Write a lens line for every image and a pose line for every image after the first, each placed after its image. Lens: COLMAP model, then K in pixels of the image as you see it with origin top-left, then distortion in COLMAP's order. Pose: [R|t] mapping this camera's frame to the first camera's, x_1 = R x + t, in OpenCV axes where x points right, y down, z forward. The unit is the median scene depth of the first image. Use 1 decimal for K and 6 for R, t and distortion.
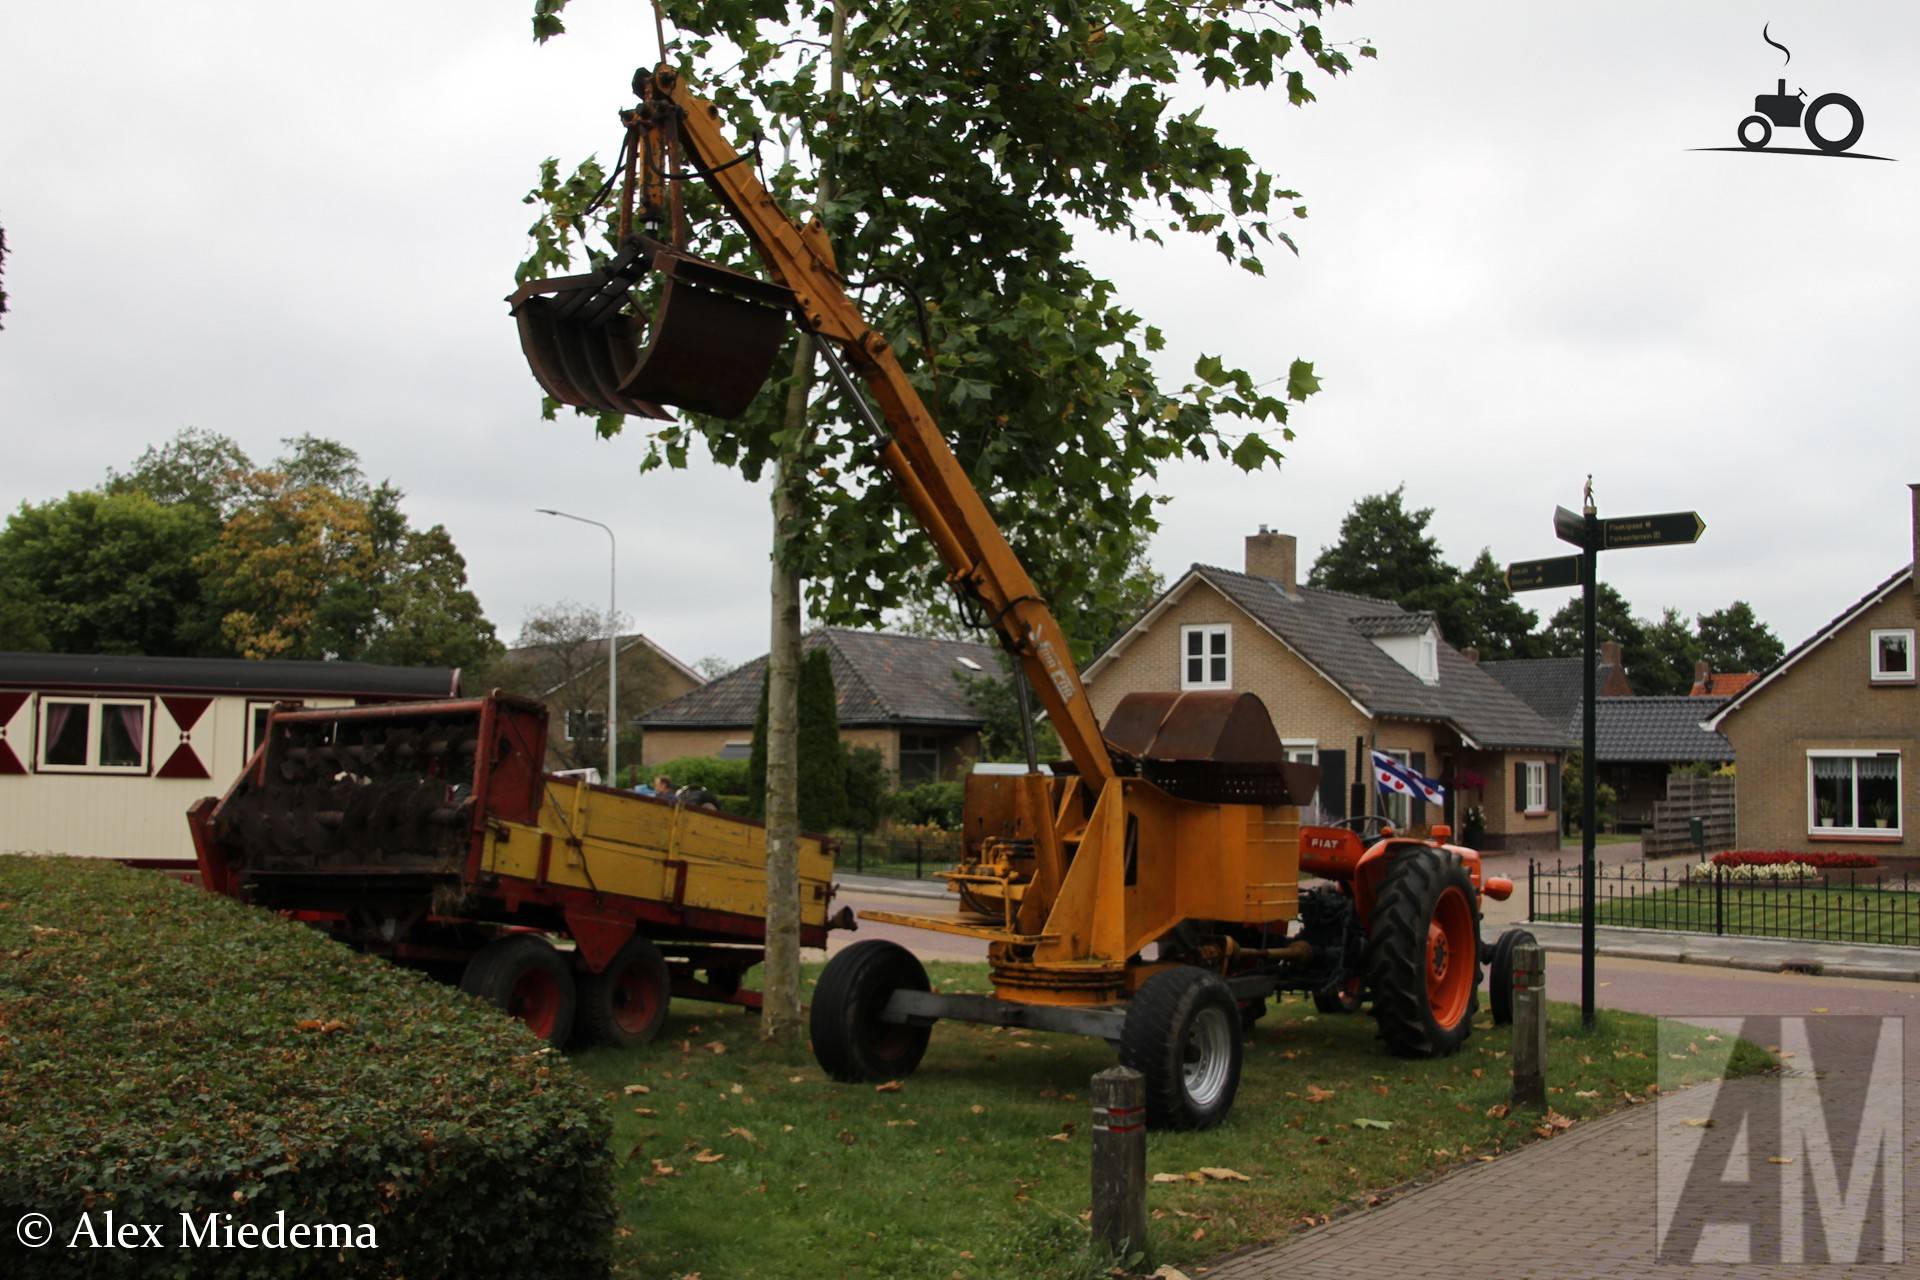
lens RADIAL K [[2082.5, 0, 979.0], [0, 2082.5, 693.2], [0, 0, 1]] dist [-0.093617, 0.315388]
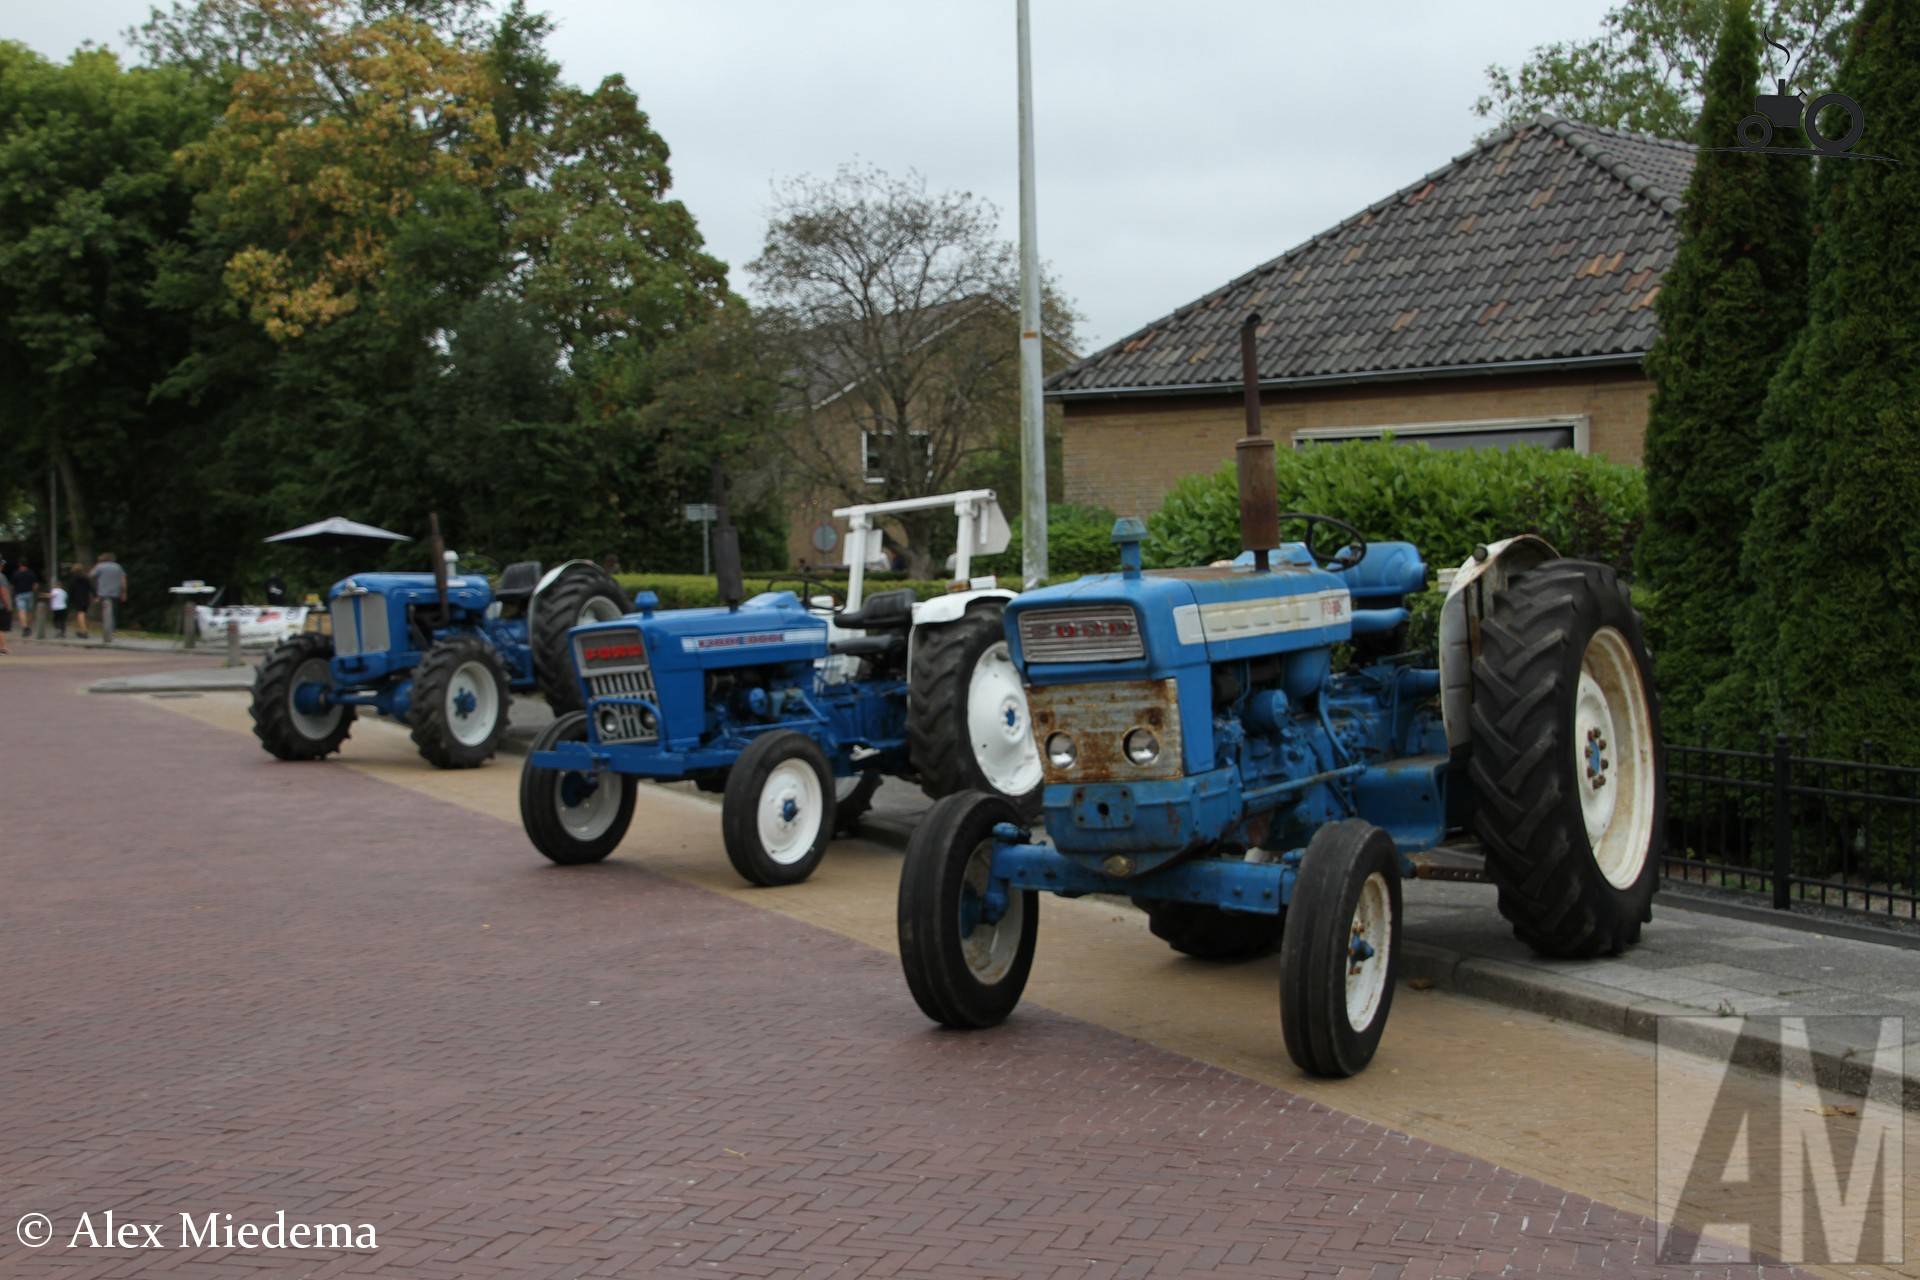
lens RADIAL K [[2495.8, 0, 971.3], [0, 2495.8, 705.9], [0, 0, 1]] dist [0.015023, 0.464287]
pose [[0.987988, -0.011334, -0.154113, -0.073758], [0.026197, 0.995156, 0.094756, 0.020876], [0.152292, -0.097655, 0.983499, 0.366942]]
